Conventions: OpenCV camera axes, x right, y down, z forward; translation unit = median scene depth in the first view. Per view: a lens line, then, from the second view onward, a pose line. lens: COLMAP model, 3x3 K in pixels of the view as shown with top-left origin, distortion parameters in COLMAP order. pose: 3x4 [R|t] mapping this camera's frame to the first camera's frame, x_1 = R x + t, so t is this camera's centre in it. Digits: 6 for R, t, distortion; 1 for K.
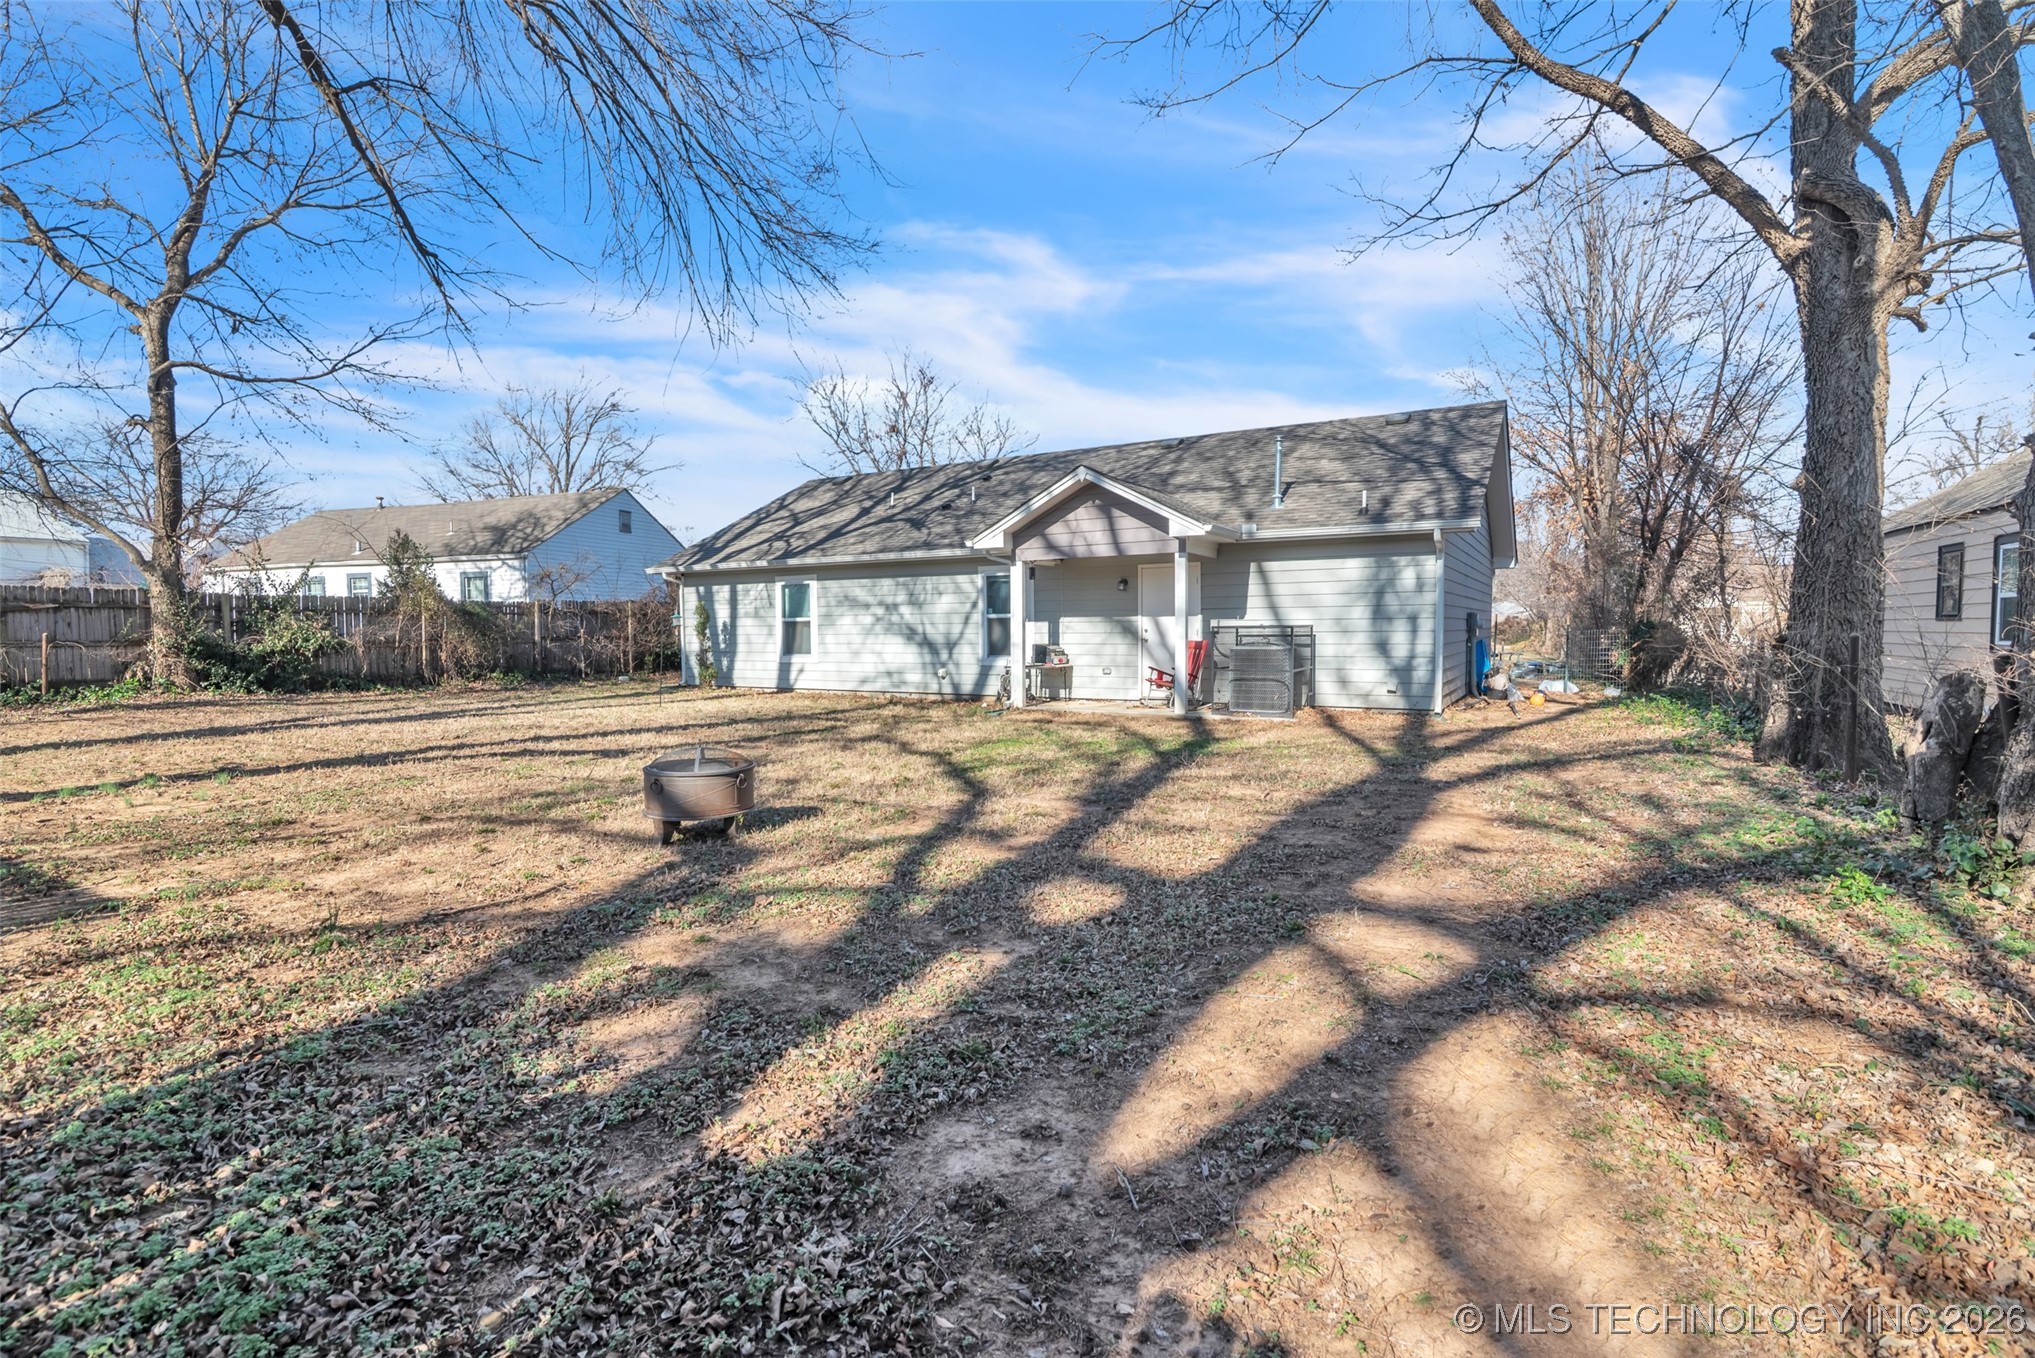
lens RADIAL K [[933.5, 0, 1020.2], [0, 933.5, 687.2], [0, 0, 1]] dist [-0.012206, -0.000147]
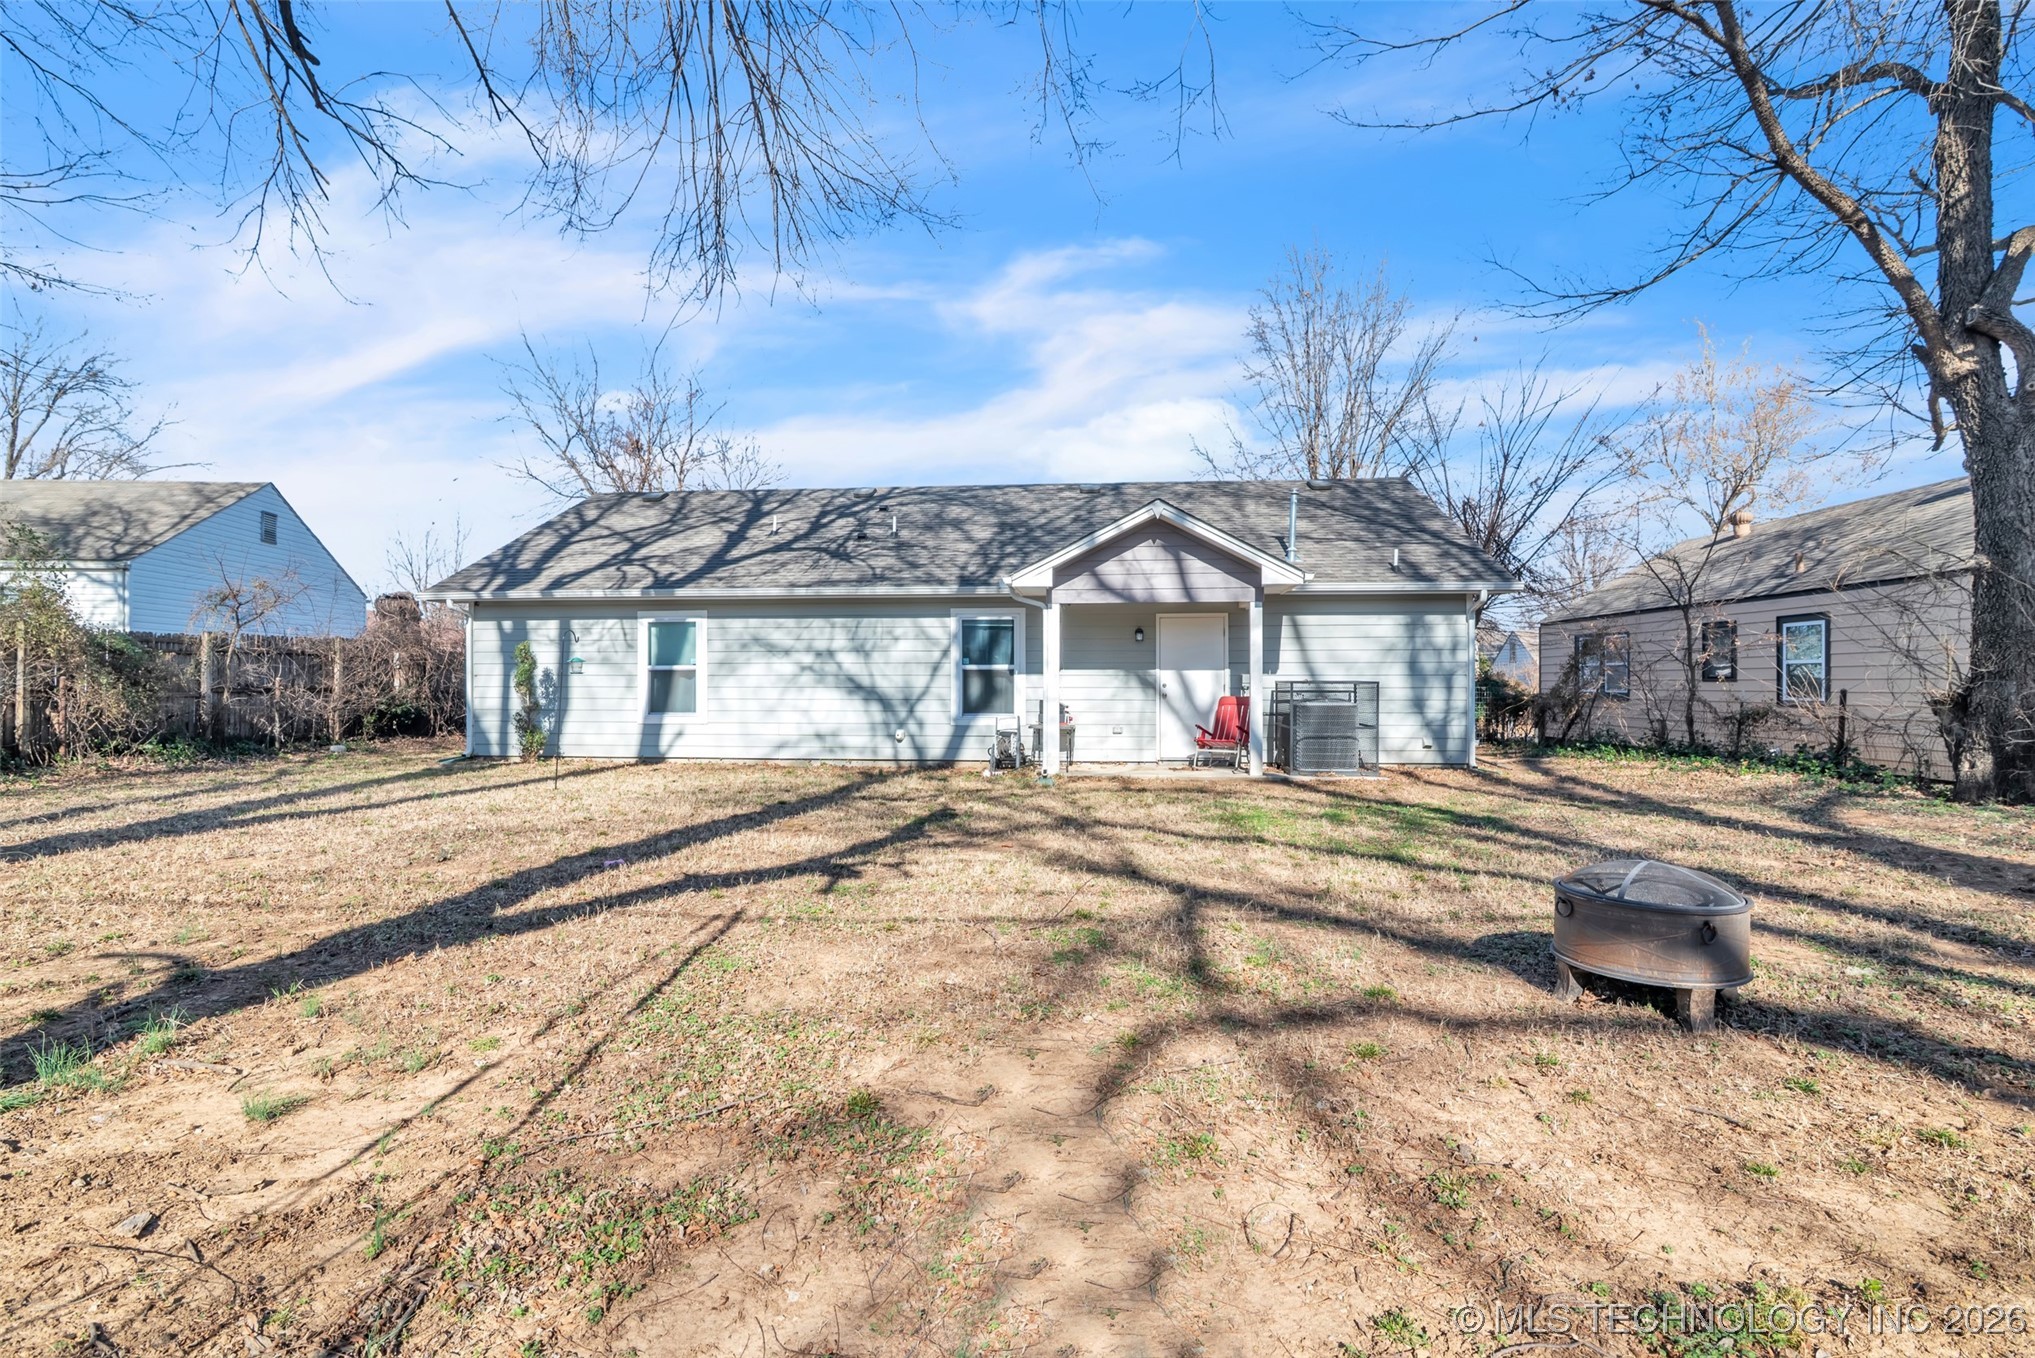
lens RADIAL K [[933.5, 0, 1013.6], [0, 933.5, 679.0], [0, 0, 1]] dist [-0.012206, -0.000147]
pose [[0.904491, 0.012285, 0.426315, -0.344546], [0.018595, 0.997499, -0.068198, -0.006192], [-0.426087, 0.069612, 0.902000, 0.209290]]
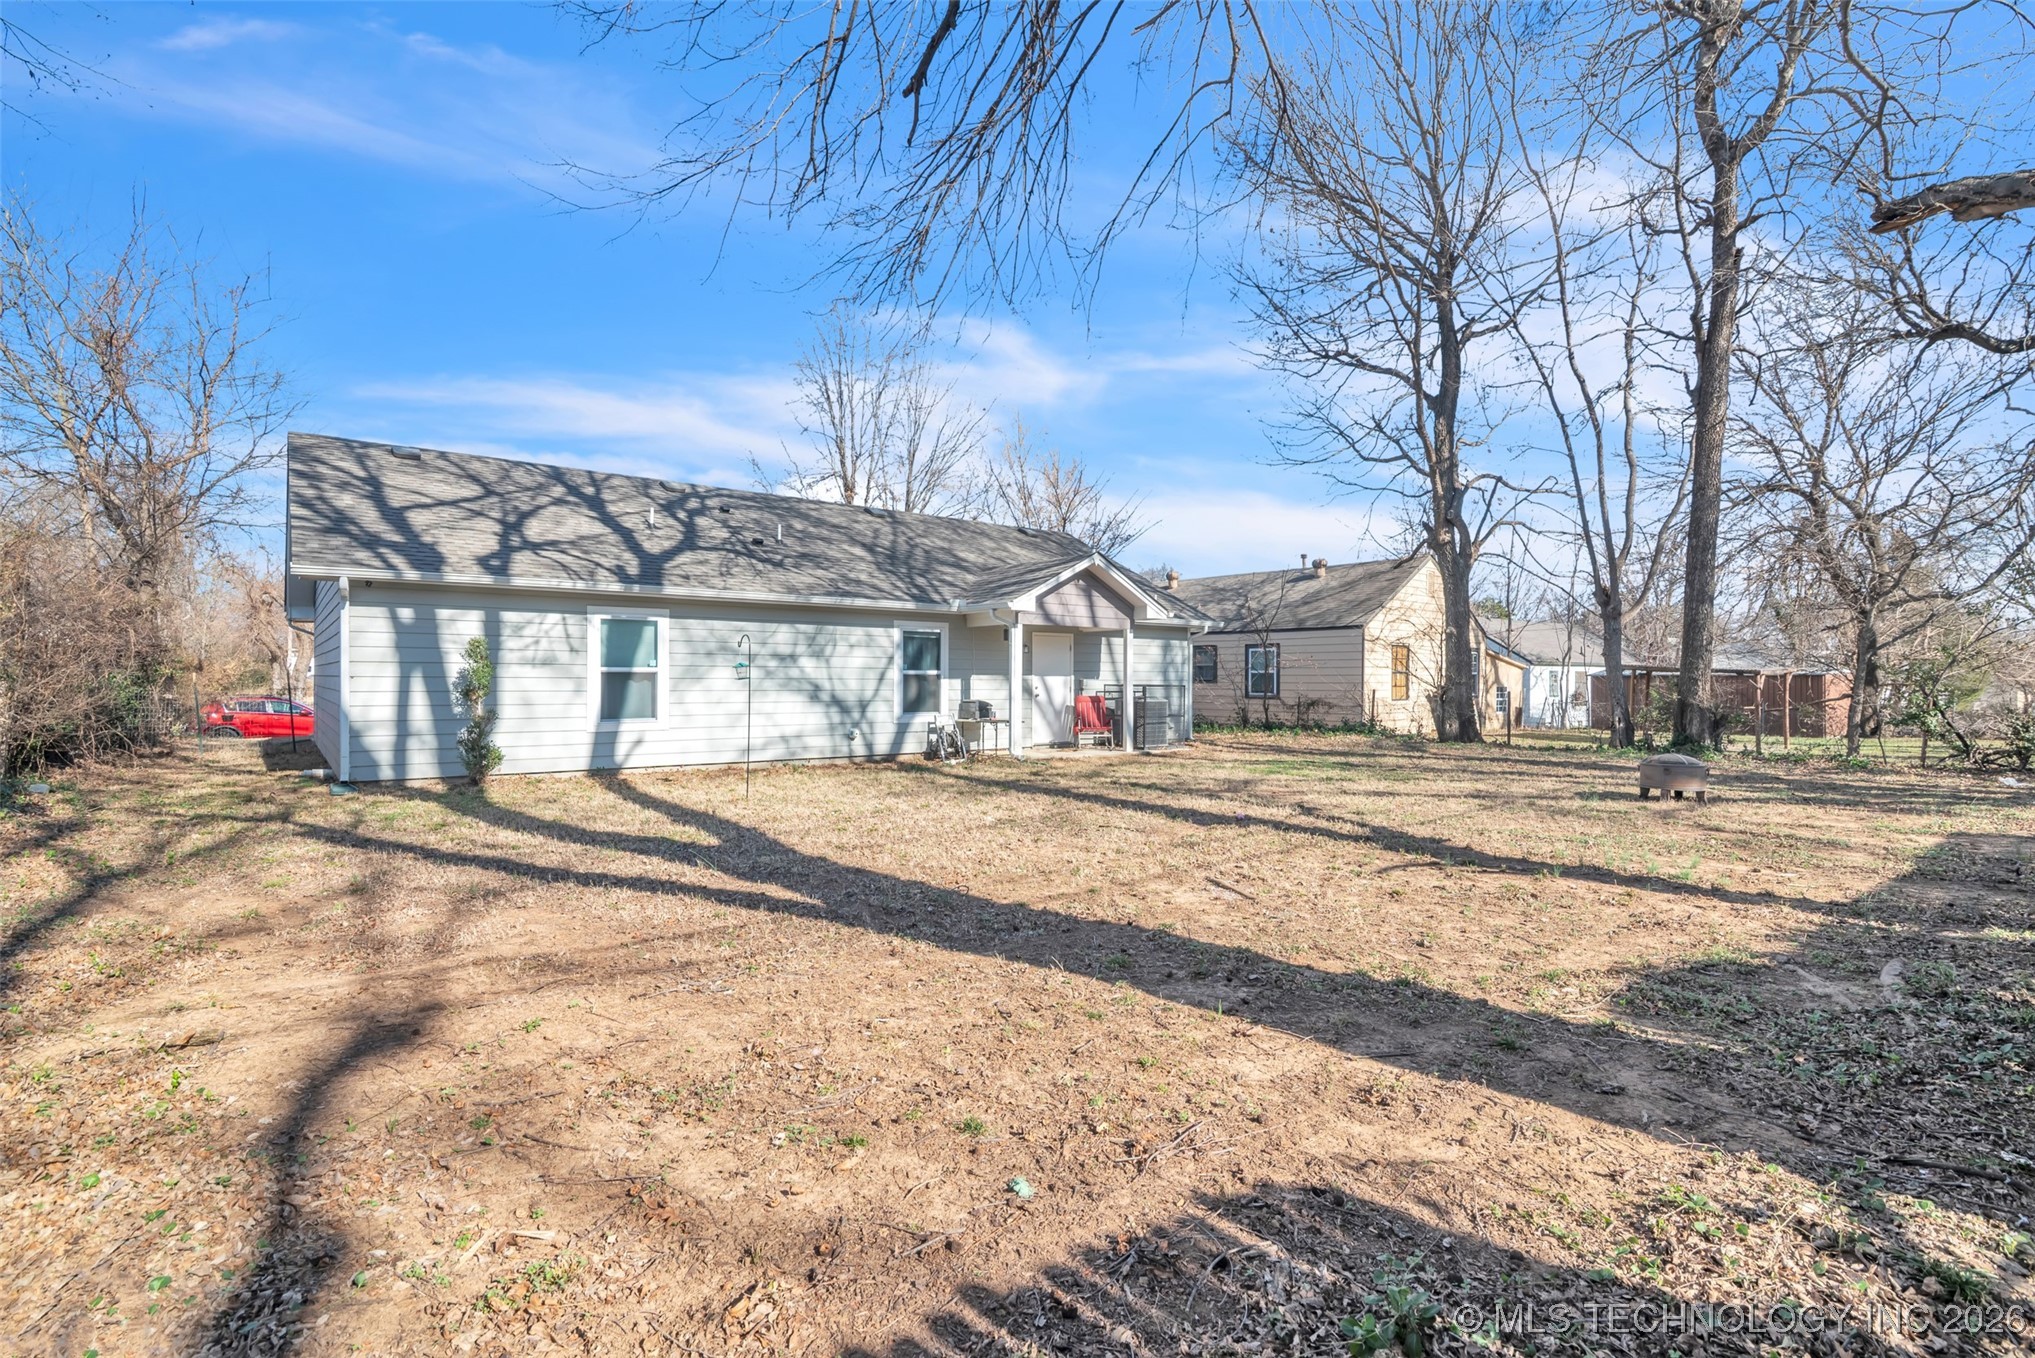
lens RADIAL K [[933.5, 0, 1023.9], [0, 933.5, 673.9], [0, 0, 1]] dist [-0.012206, -0.000147]
pose [[0.359393, 0.015789, 0.933053, -0.868599], [0.051317, 0.998010, -0.036655, -0.031467], [-0.931774, 0.061055, 0.357867, 0.519741]]
